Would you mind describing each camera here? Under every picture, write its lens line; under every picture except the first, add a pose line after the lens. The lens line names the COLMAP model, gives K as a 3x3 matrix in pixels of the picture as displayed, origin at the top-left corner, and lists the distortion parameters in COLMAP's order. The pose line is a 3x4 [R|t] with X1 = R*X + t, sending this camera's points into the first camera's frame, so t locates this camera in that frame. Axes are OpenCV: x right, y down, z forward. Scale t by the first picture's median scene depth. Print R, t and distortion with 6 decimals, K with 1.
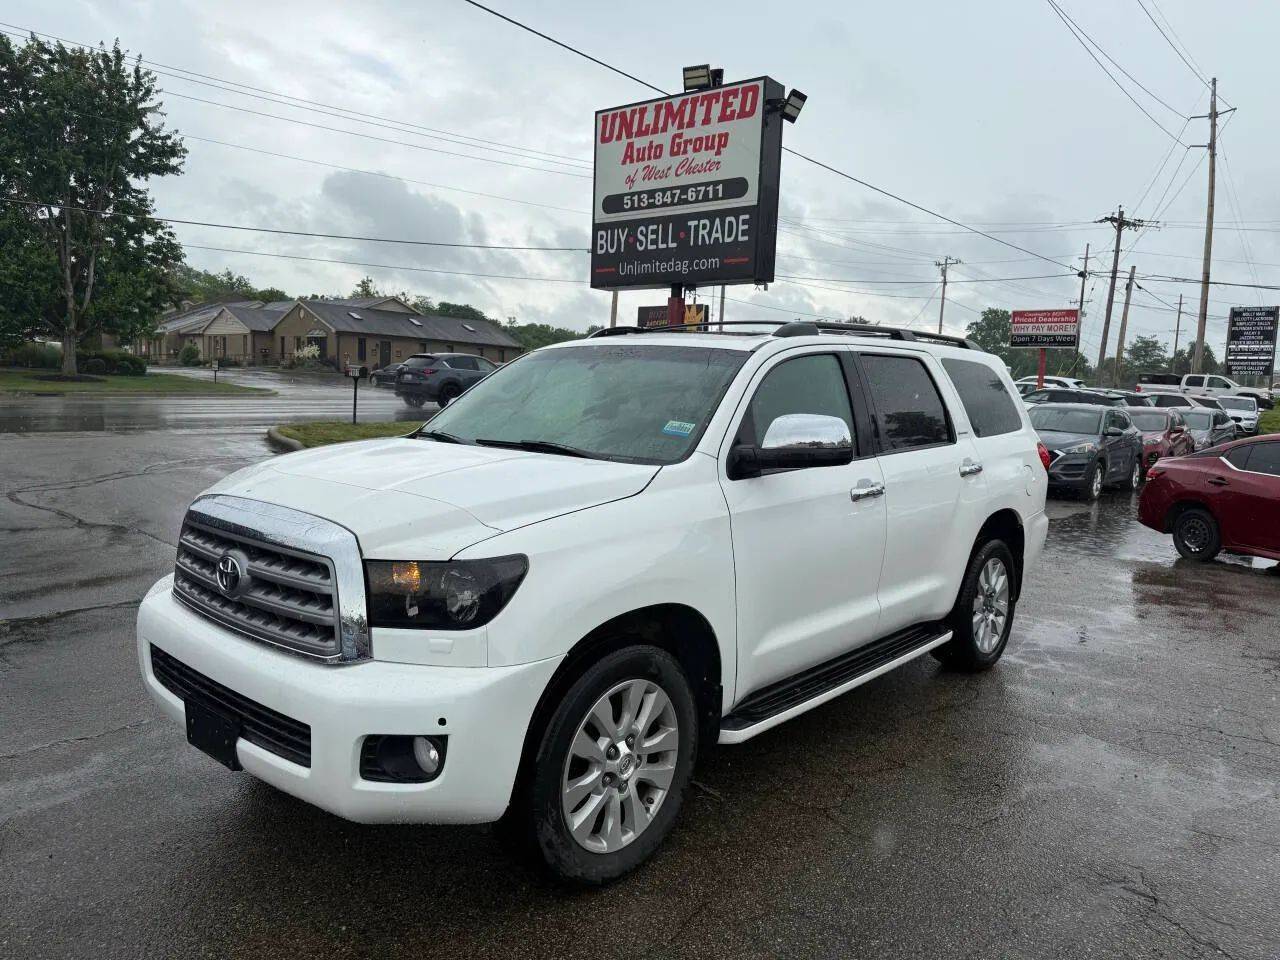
lens RADIAL K [[937.5, 0, 643.0], [0, 937.5, 486.2], [0, 0, 1]] dist [0.006221, -0.014710]
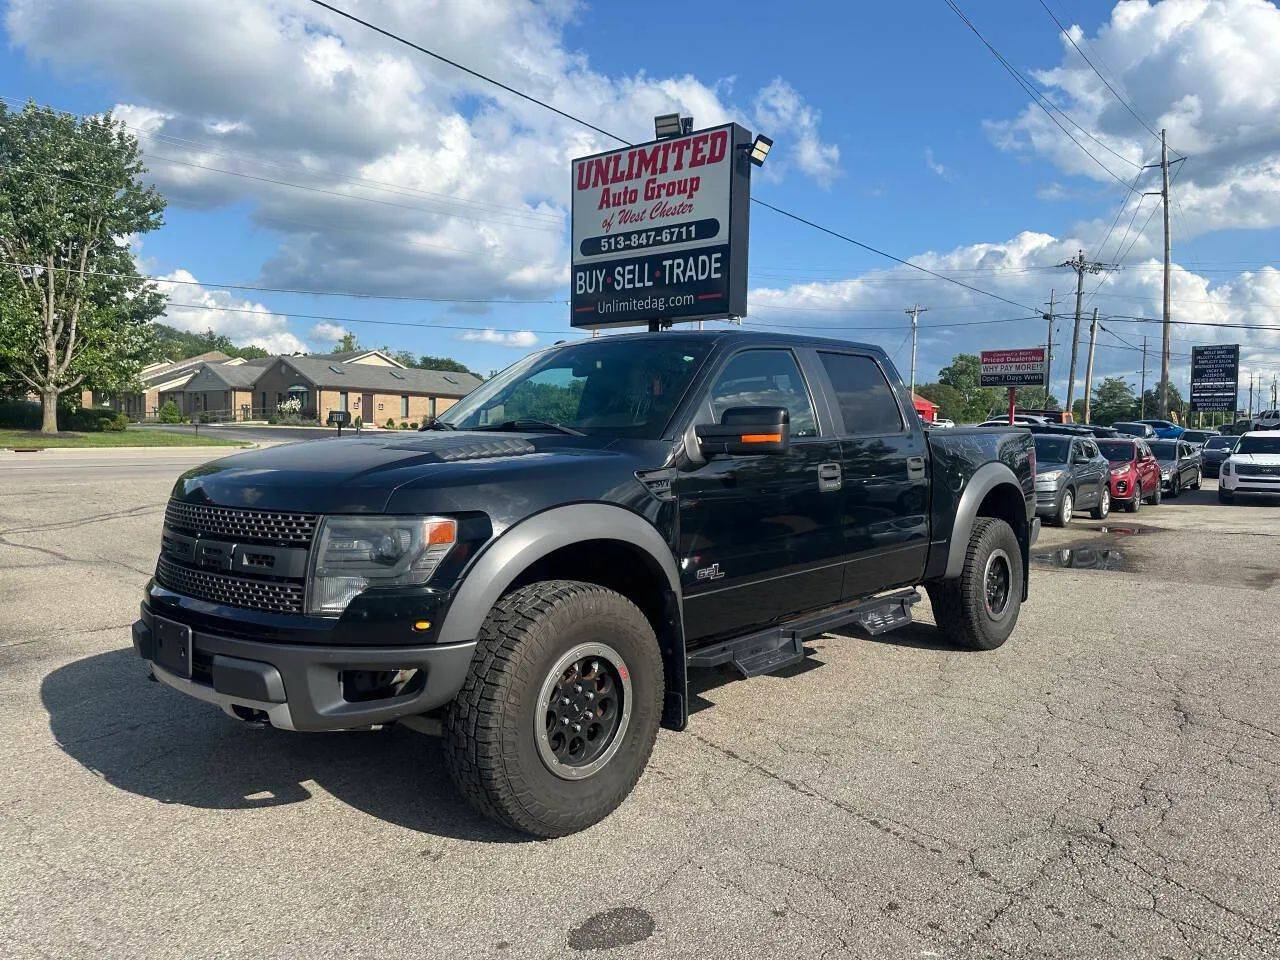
lens RADIAL K [[932.4, 0, 647.8], [0, 932.4, 477.6], [0, 0, 1]] dist [0.032879, -0.049577]
pose [[0.999483, -0.020700, 0.024583, 0.000550], [0.022243, 0.997684, -0.064278, 0.023837], [-0.023196, 0.064791, 0.997629, -0.020602]]
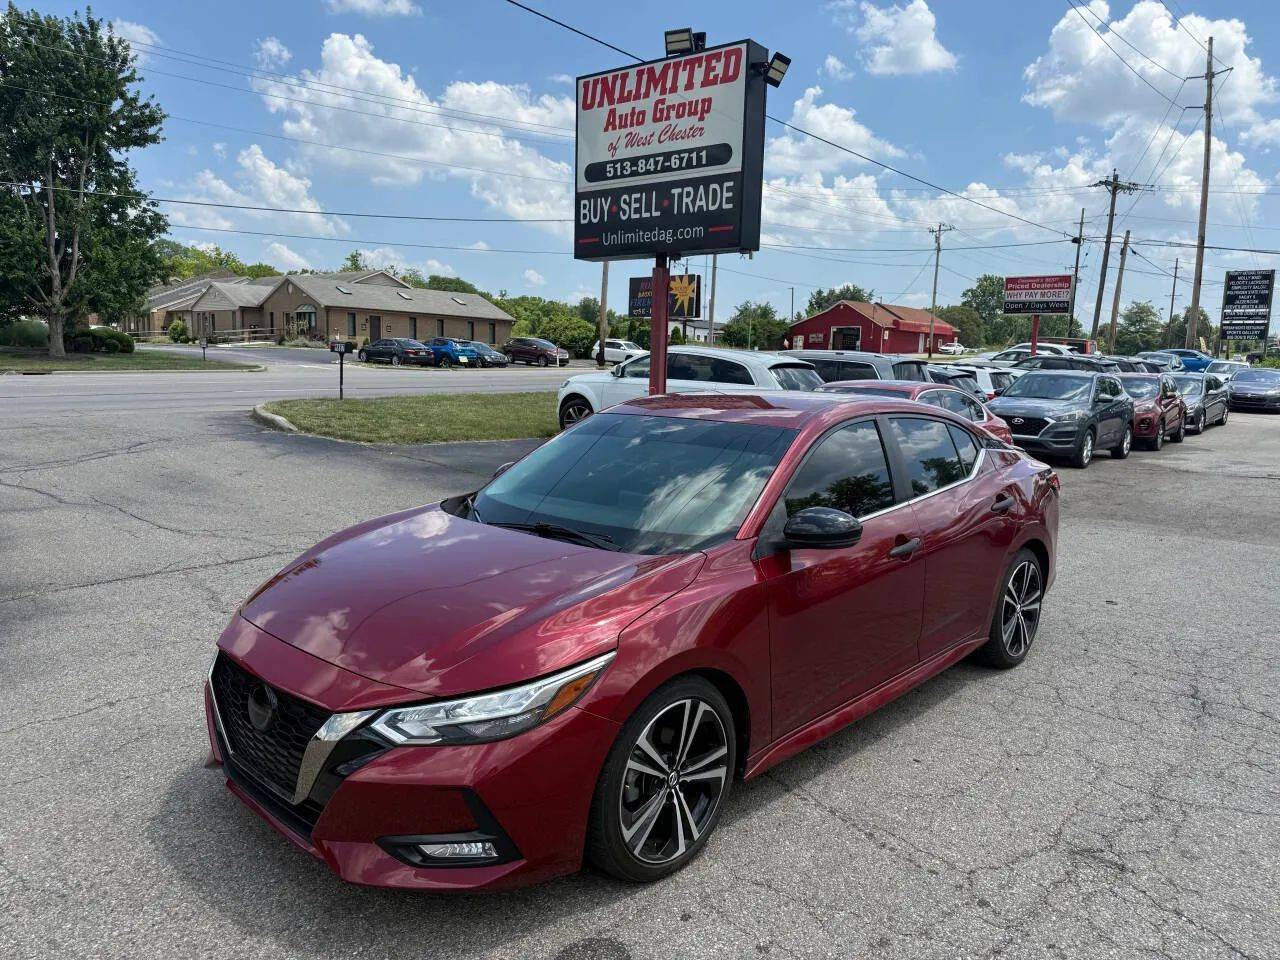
lens RADIAL K [[938.4, 0, 639.8], [0, 938.4, 491.7], [0, 0, 1]] dist [-0.001234, -0.007091]
pose [[0.999929, -0.011908, 0.000768, 0.009744], [0.011873, 0.999296, 0.035592, -0.000495], [-0.001191, -0.035581, 0.999366, 0.003973]]
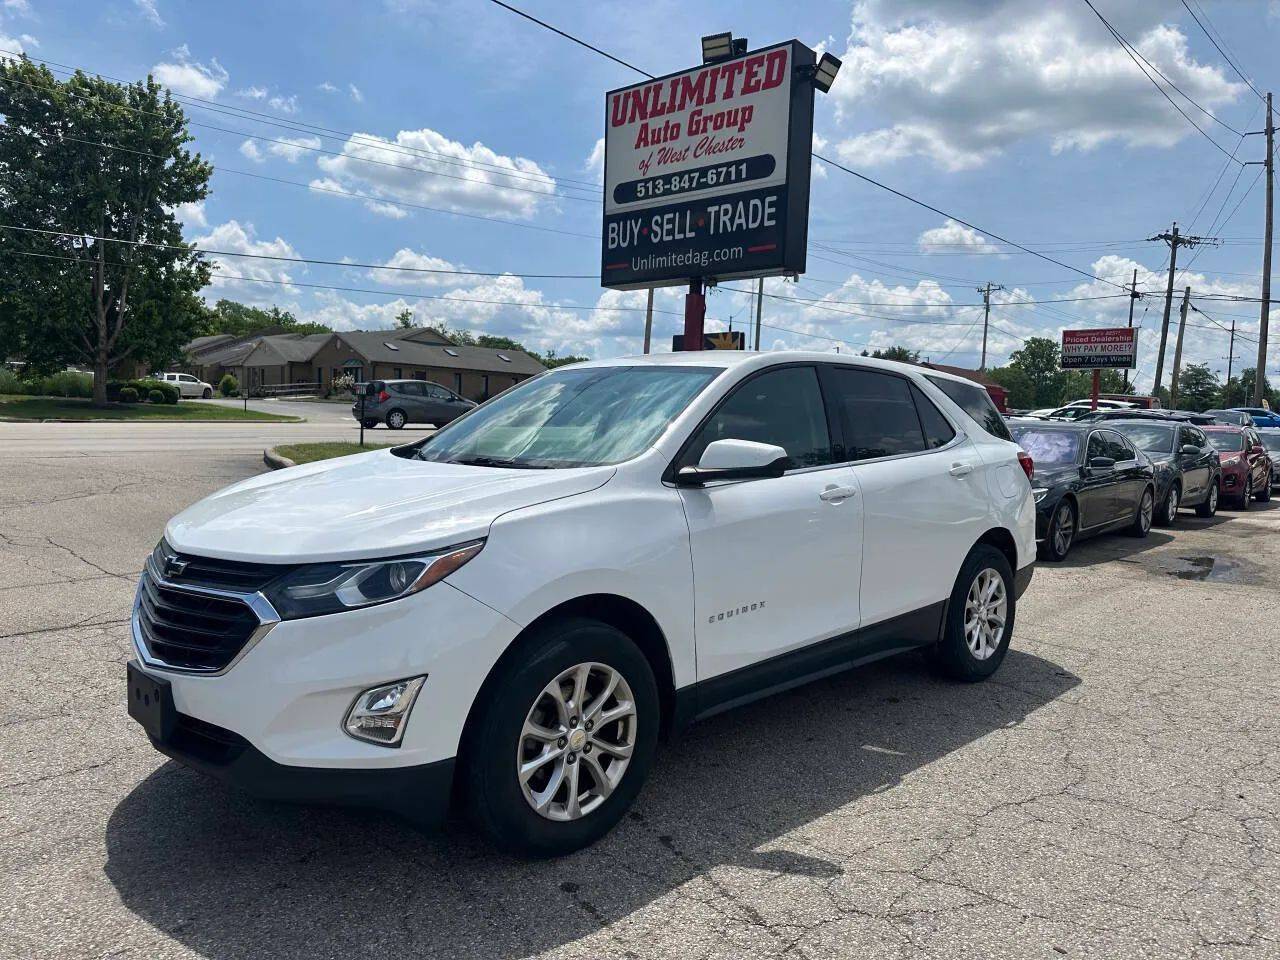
lens RADIAL K [[924.3, 0, 640.8], [0, 924.3, 488.6], [0, 0, 1]] dist [0.003531, -0.007073]
pose [[0.998910, -0.000930, -0.046673, 0.024431], [-0.000615, 0.999452, -0.033081, 0.012598], [0.046679, 0.033073, 0.998362, 0.127571]]
